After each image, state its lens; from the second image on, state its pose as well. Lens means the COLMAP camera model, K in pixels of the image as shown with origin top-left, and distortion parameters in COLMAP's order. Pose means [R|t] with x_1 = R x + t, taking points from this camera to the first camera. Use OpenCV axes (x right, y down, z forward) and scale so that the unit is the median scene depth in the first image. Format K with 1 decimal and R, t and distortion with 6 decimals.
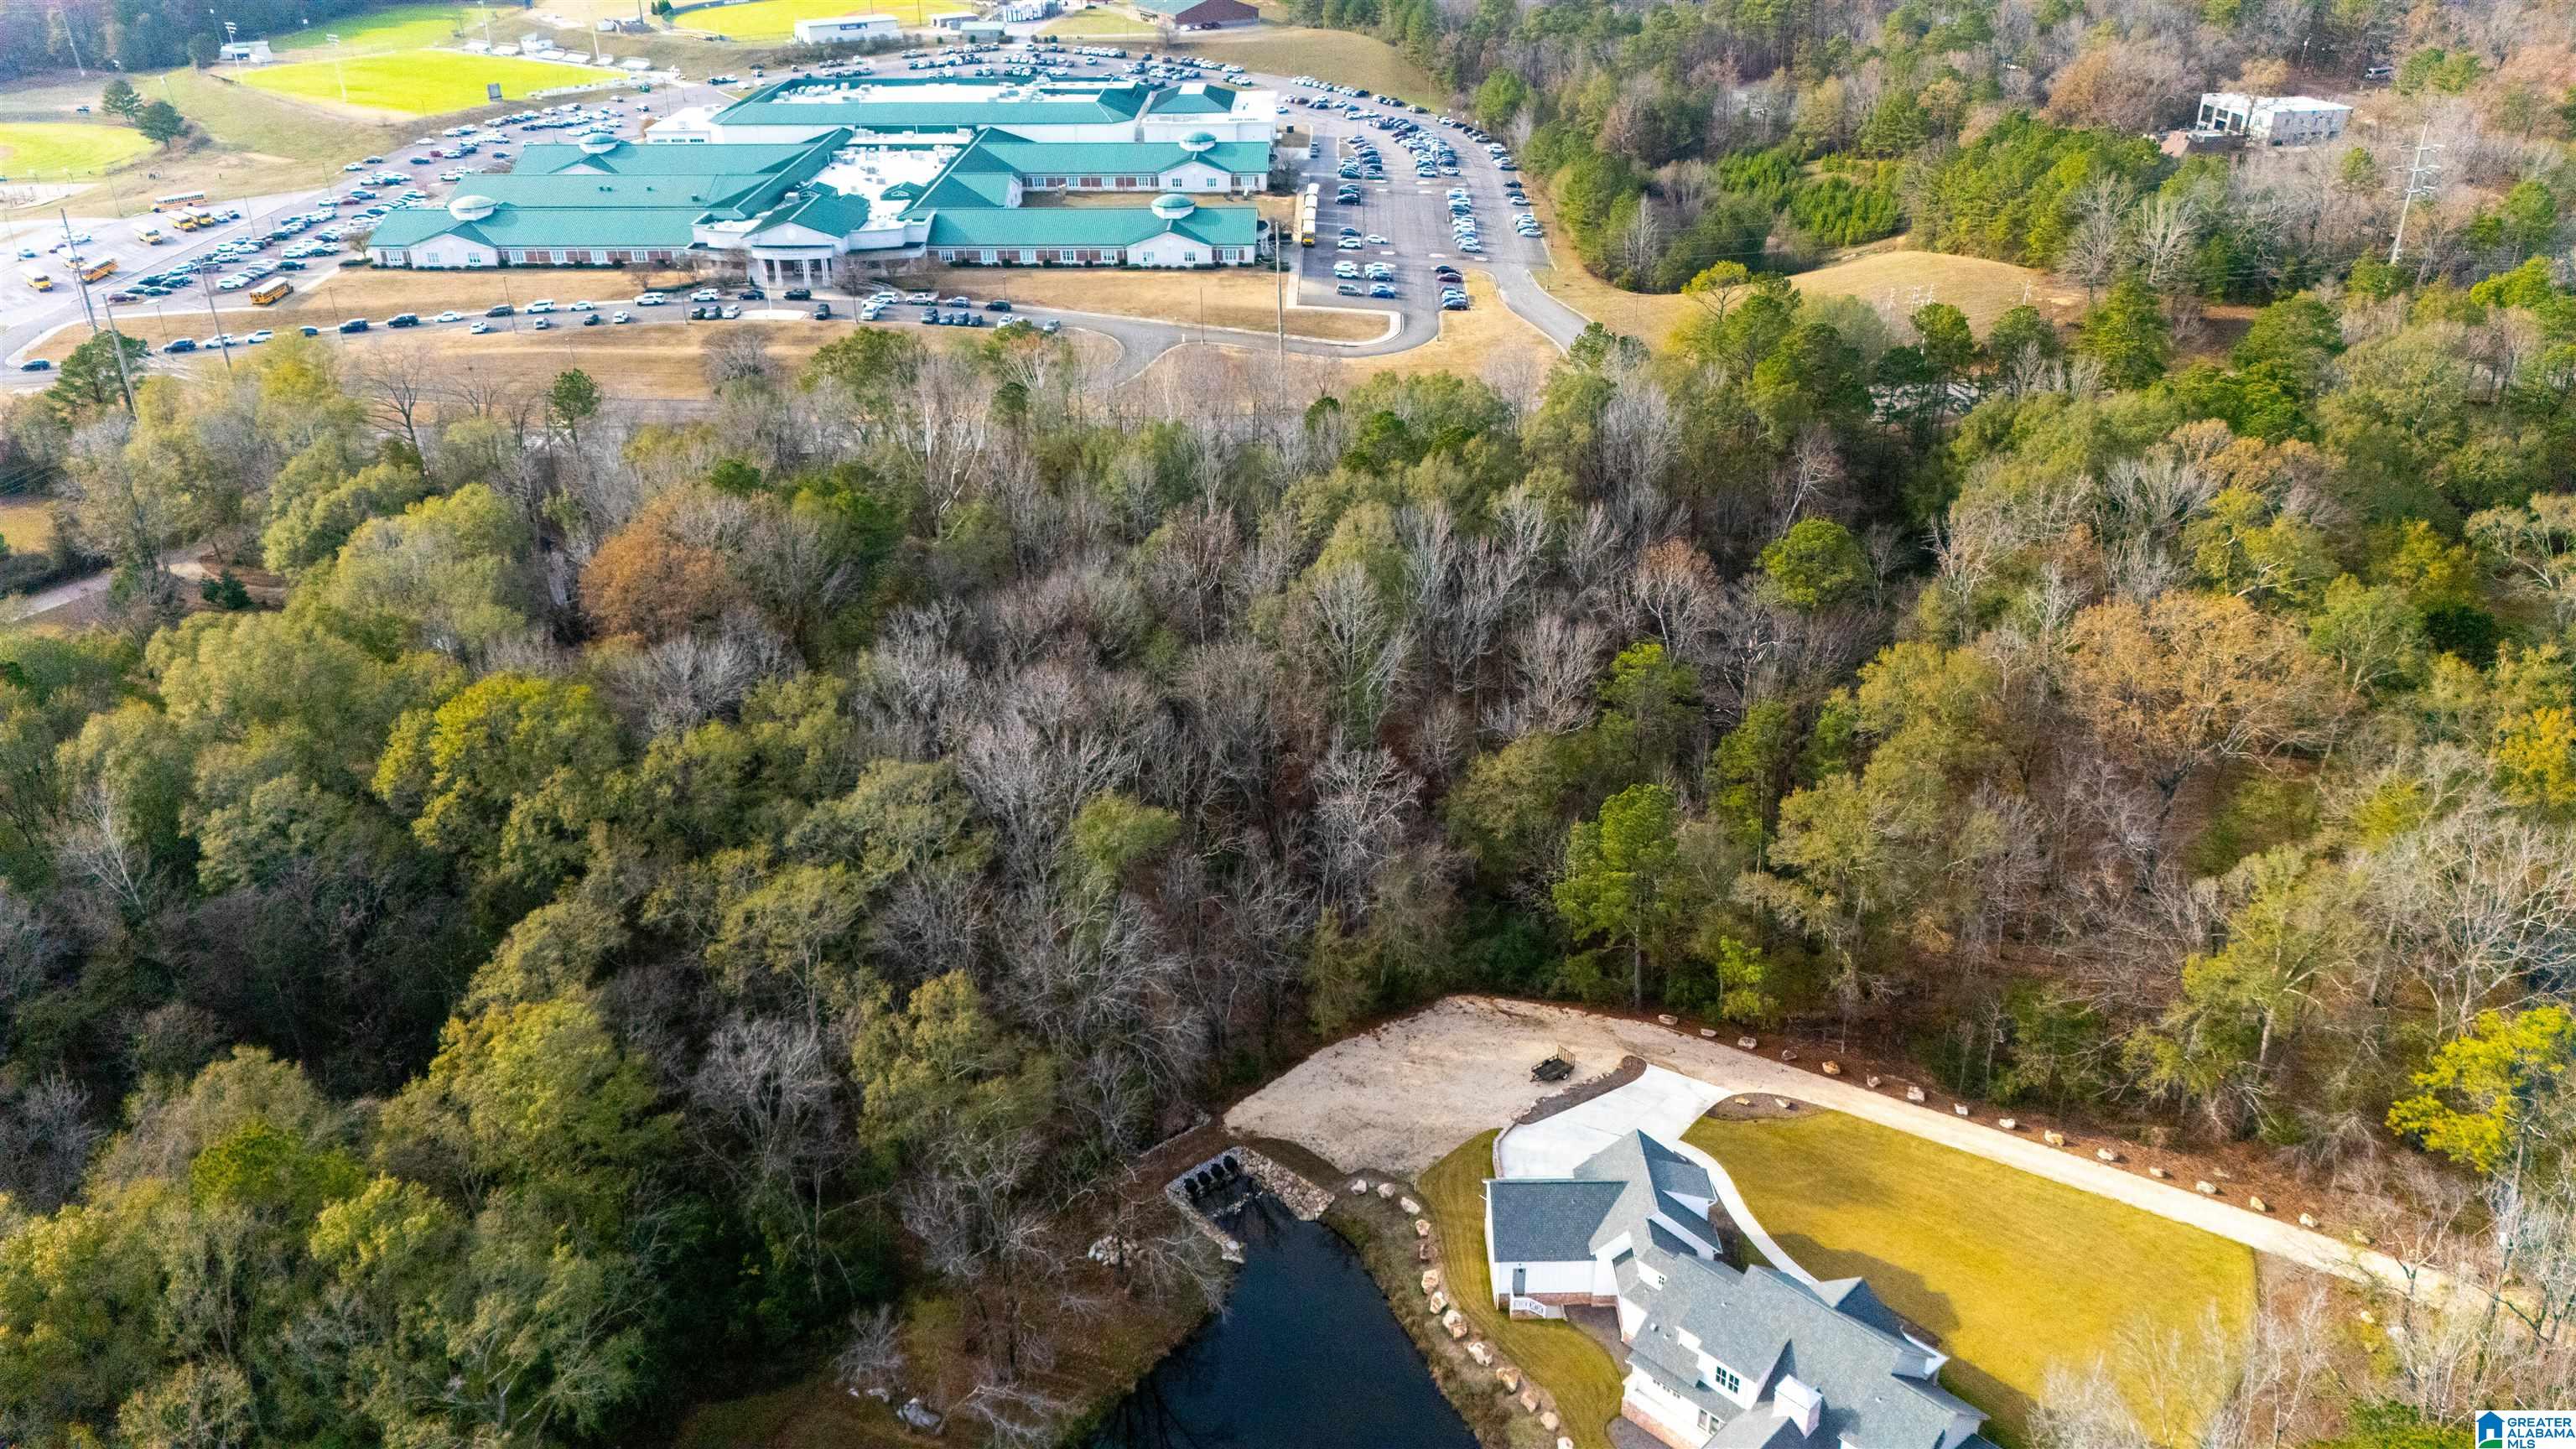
lens RADIAL K [[1891.4, 0, 1296.6], [0, 1891.4, 716.5], [0, 0, 1]] dist [0.069611, -0.070592]
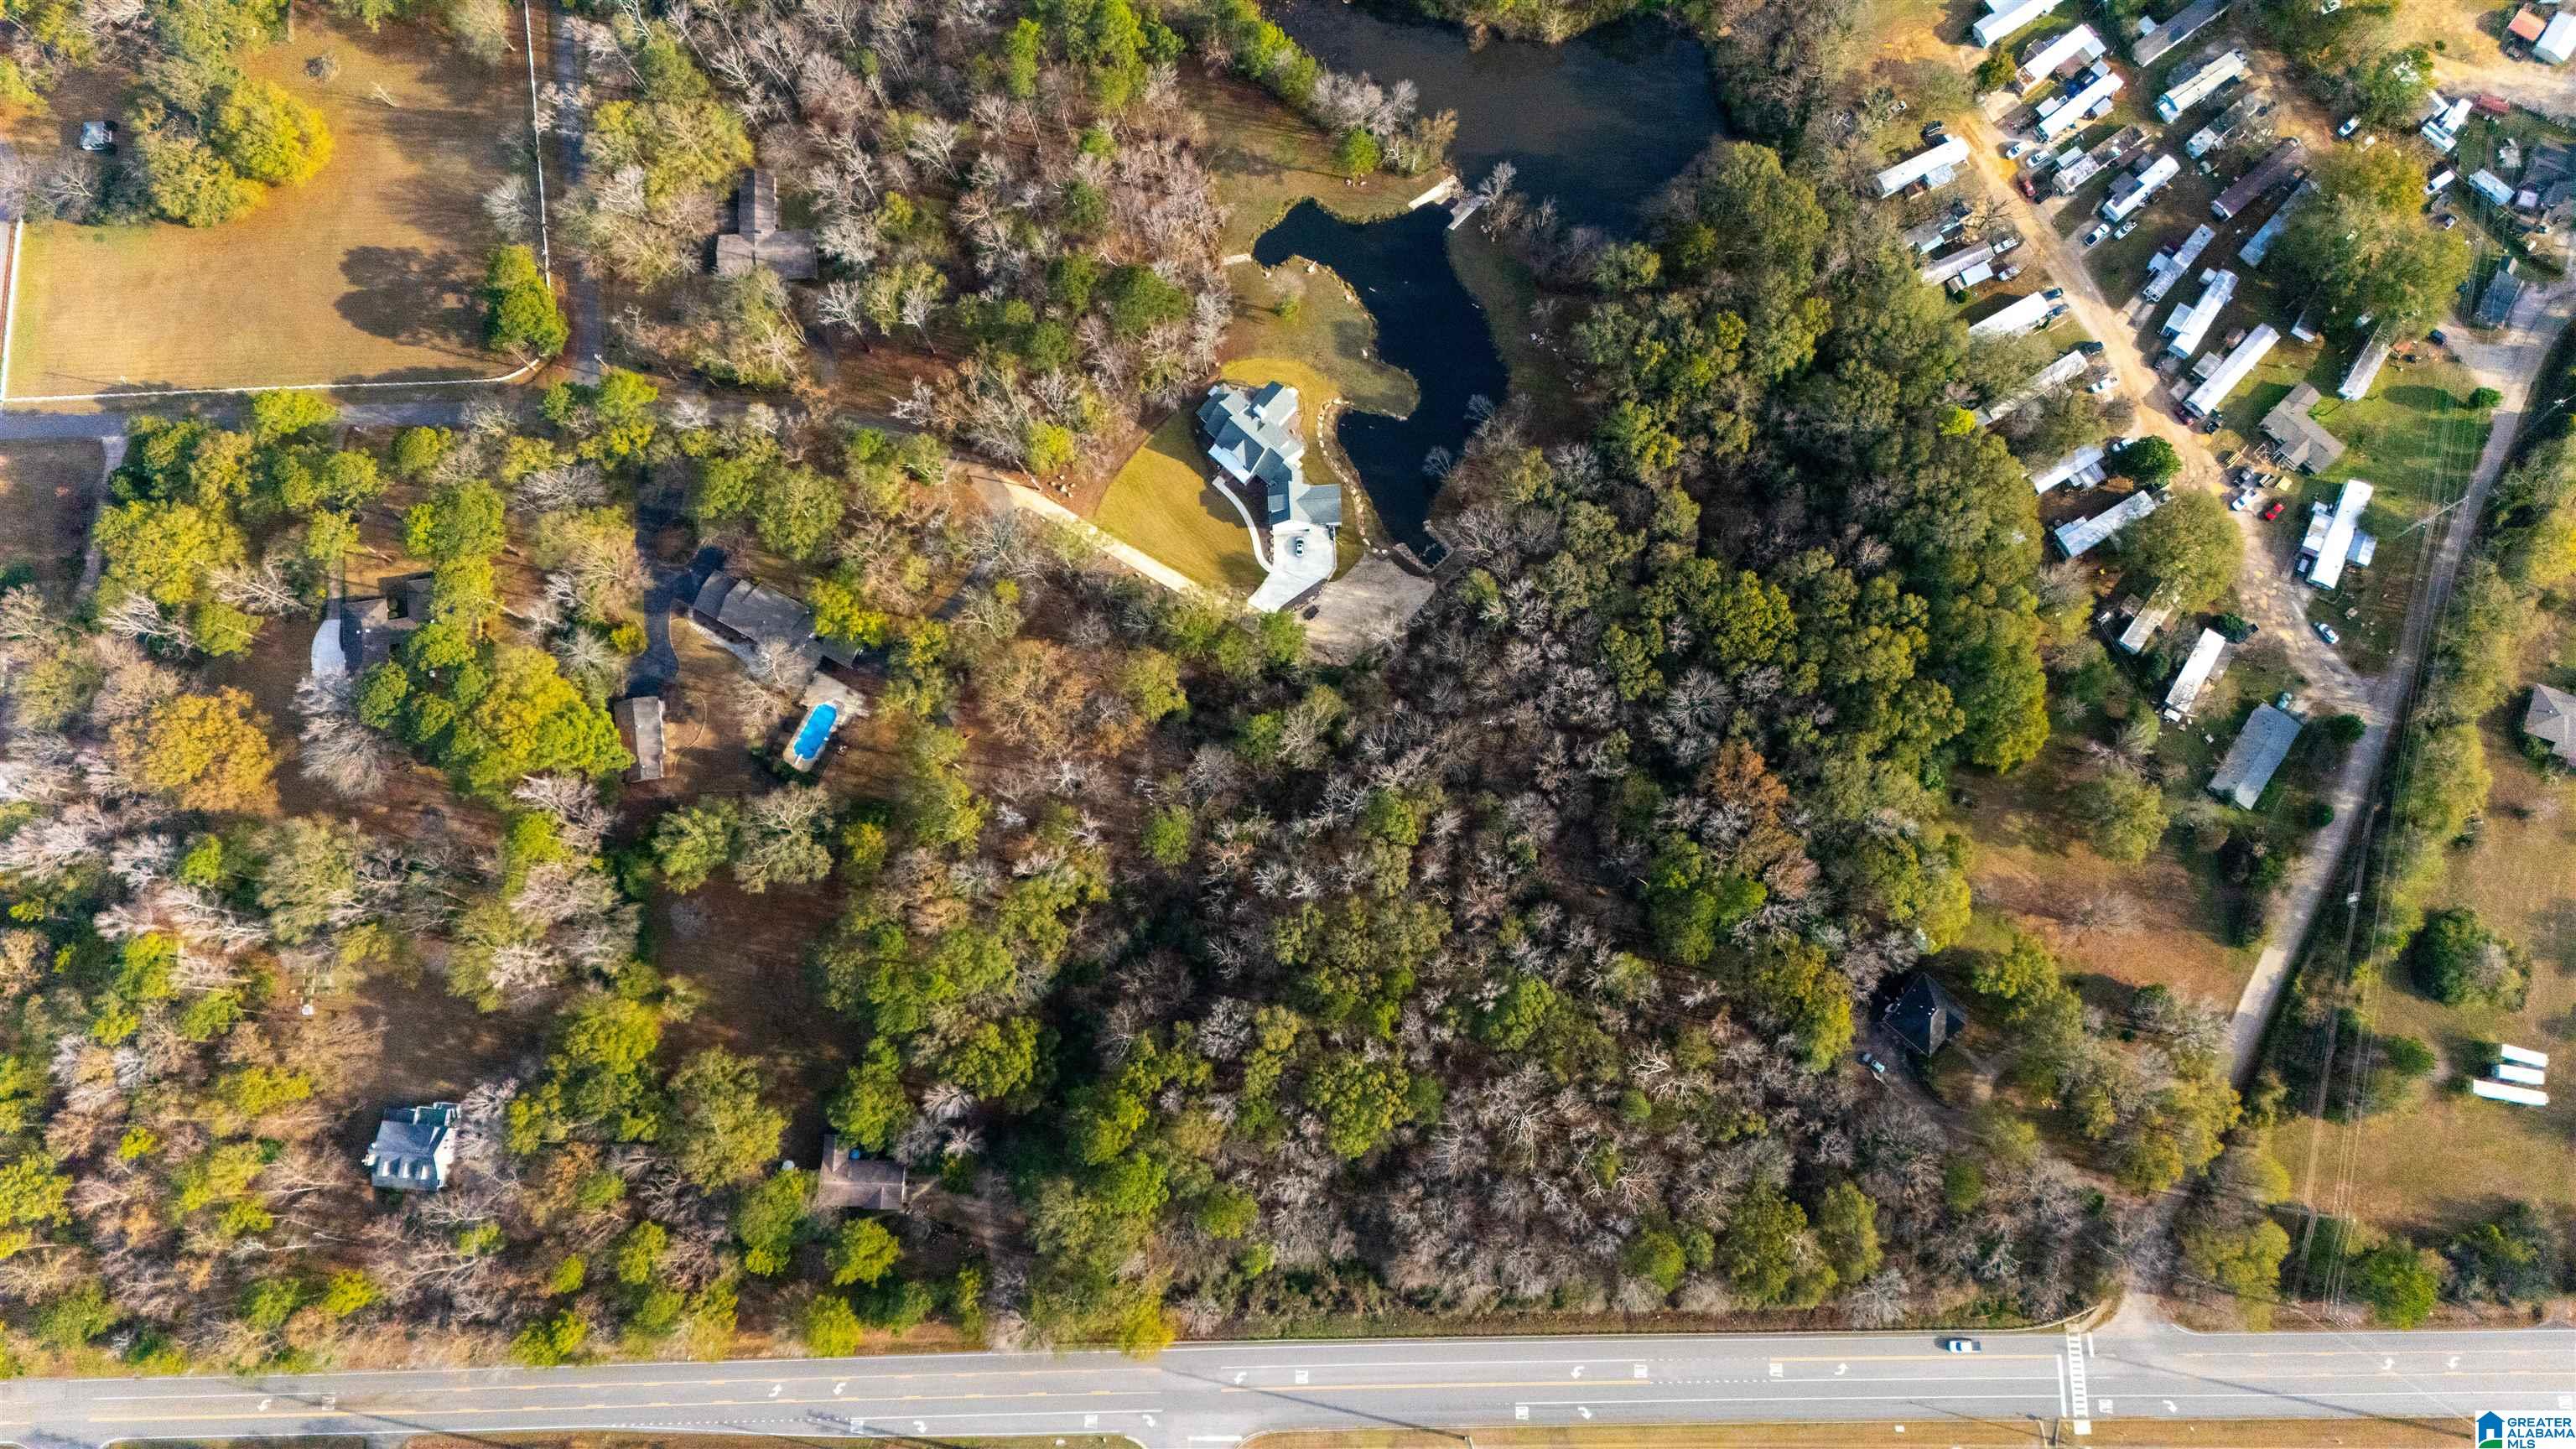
lens RADIAL K [[1891.4, 0, 1296.6], [0, 1891.4, 716.5], [0, 0, 1]] dist [0.069611, -0.070592]
pose [[-0.997782, 0.051168, 0.042589, 0.022488], [0.027028, -0.273283, 0.961554, -0.997829], [0.060839, 0.960572, 0.271293, 0.185159]]
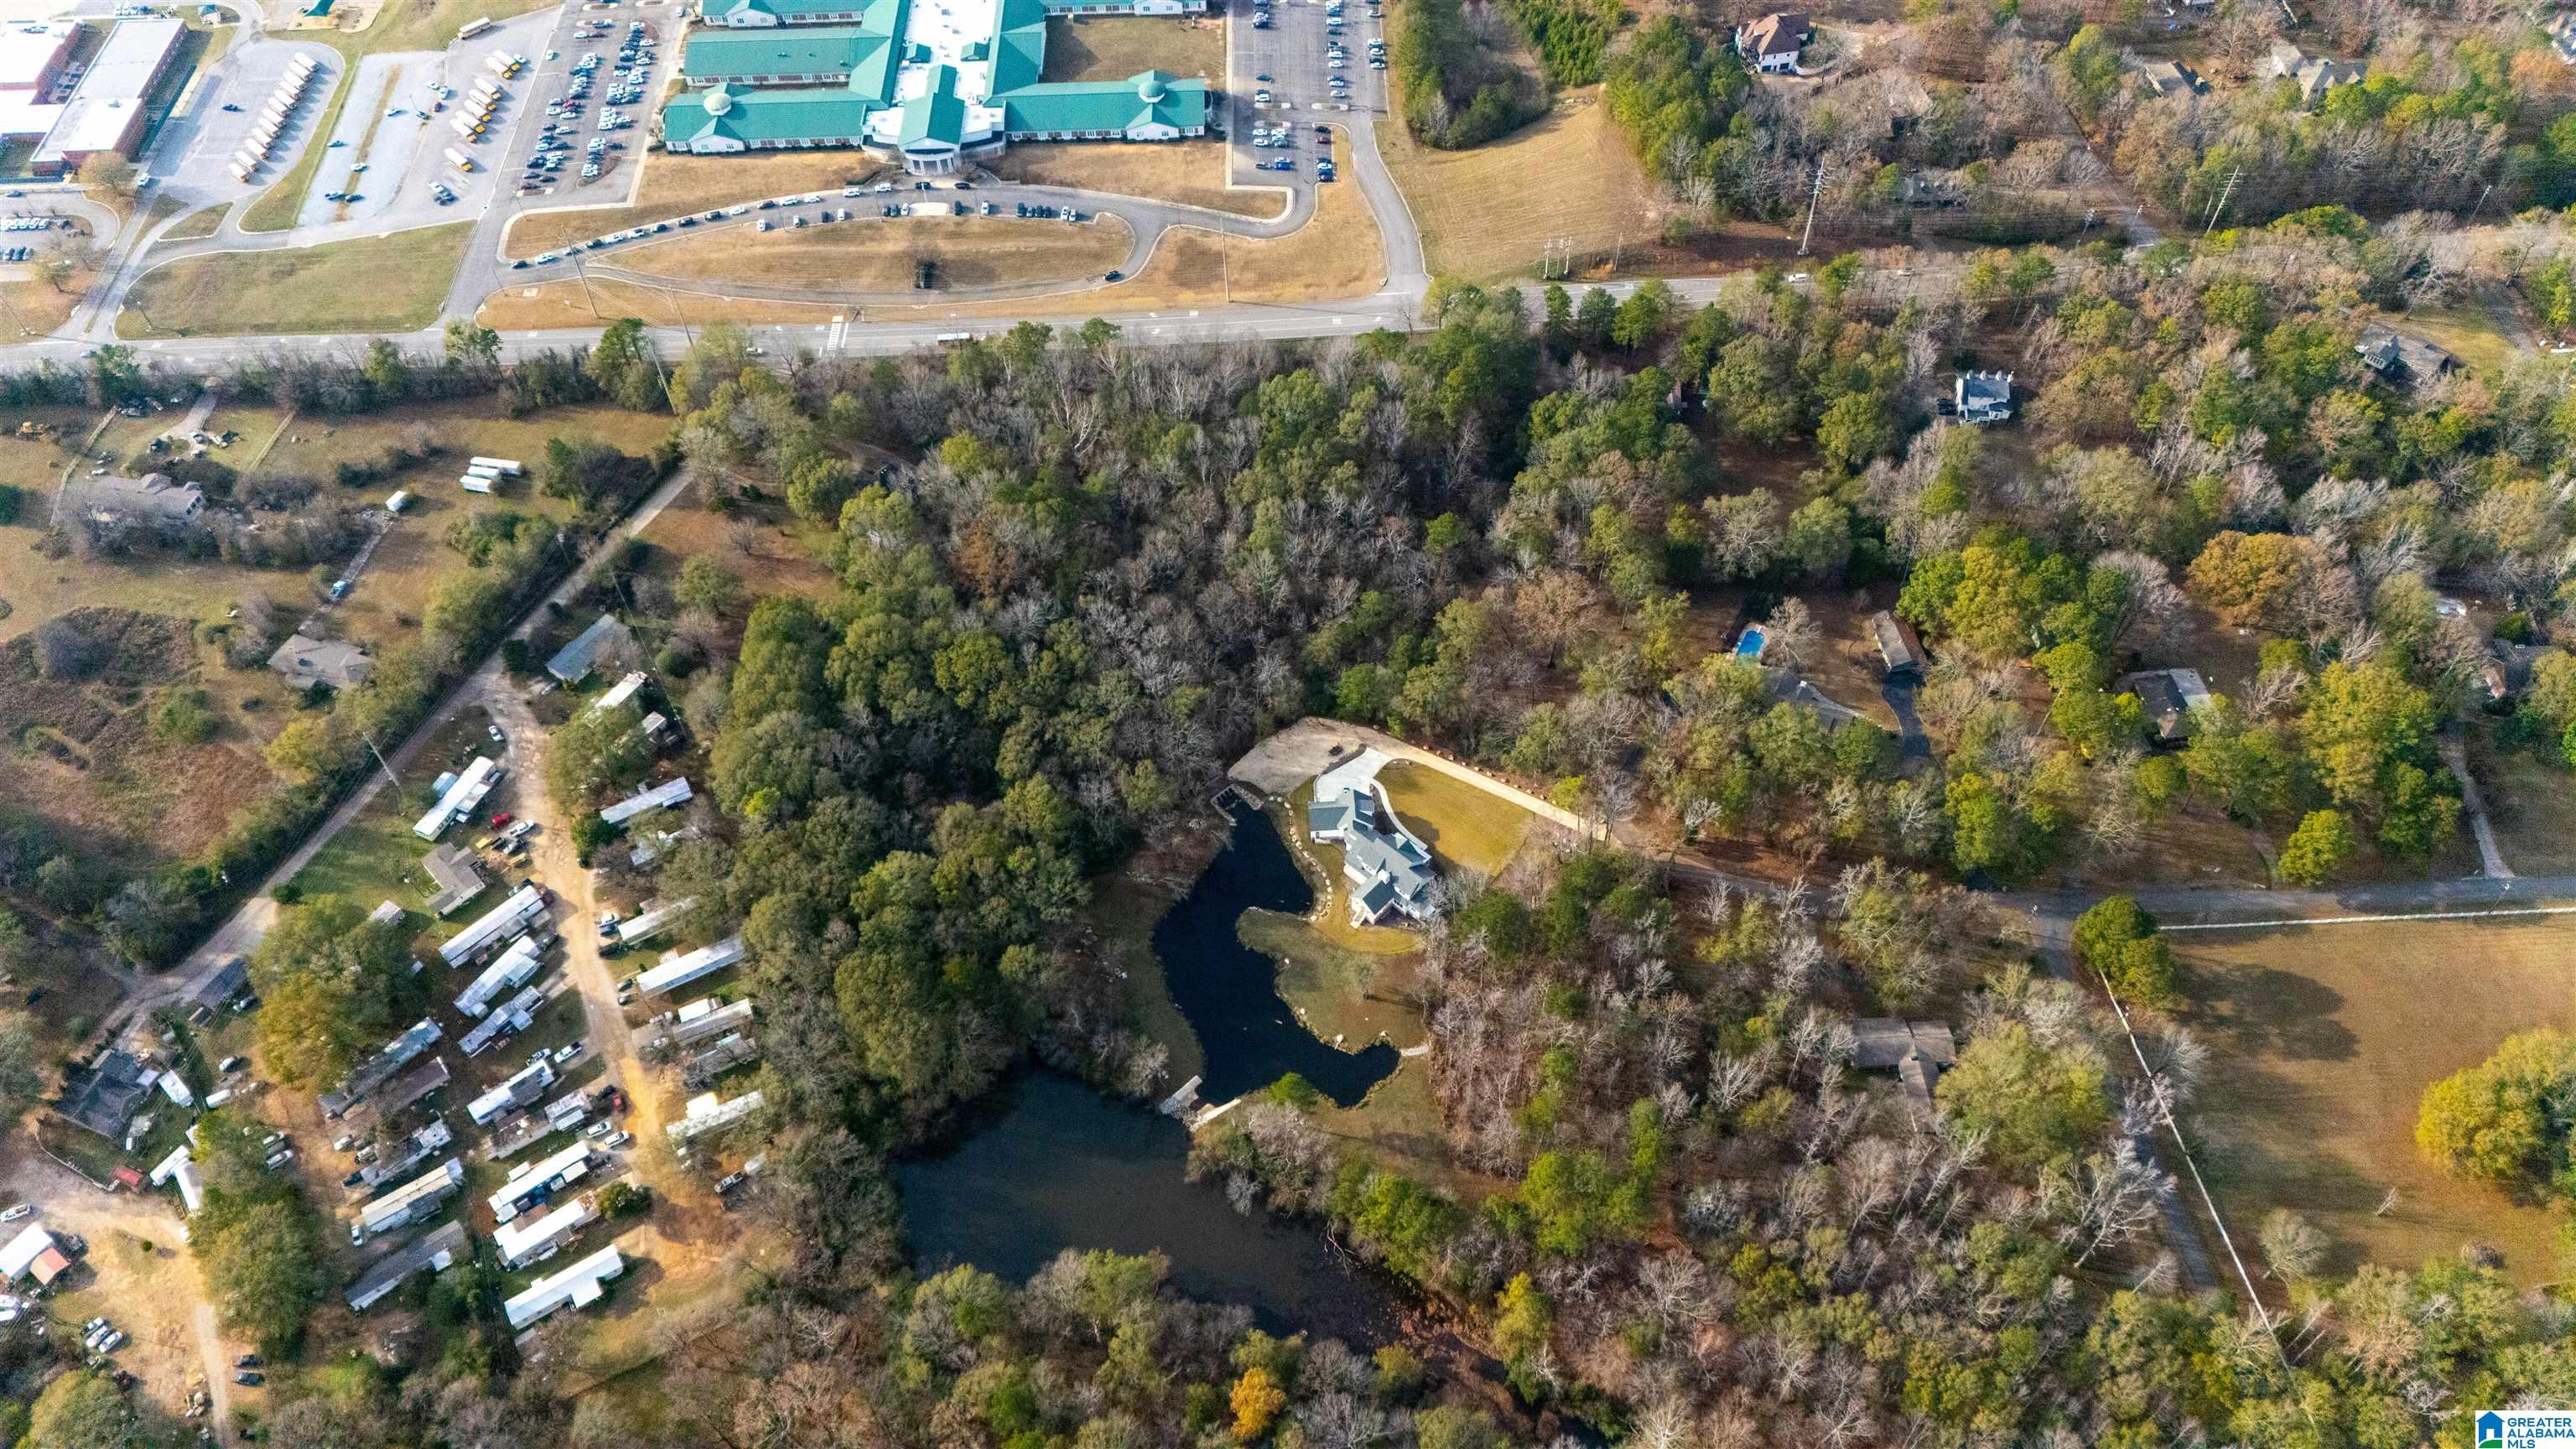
lens RADIAL K [[1885.7, 0, 1291.5], [0, 1885.7, 718.6], [0, 0, 1]] dist [0.108475, -0.172248]
pose [[0.999136, -0.040194, 0.010554, 0.015339], [0.031906, 0.904696, 0.424862, -0.480573], [-0.026625, -0.424158, 0.905197, -0.713021]]
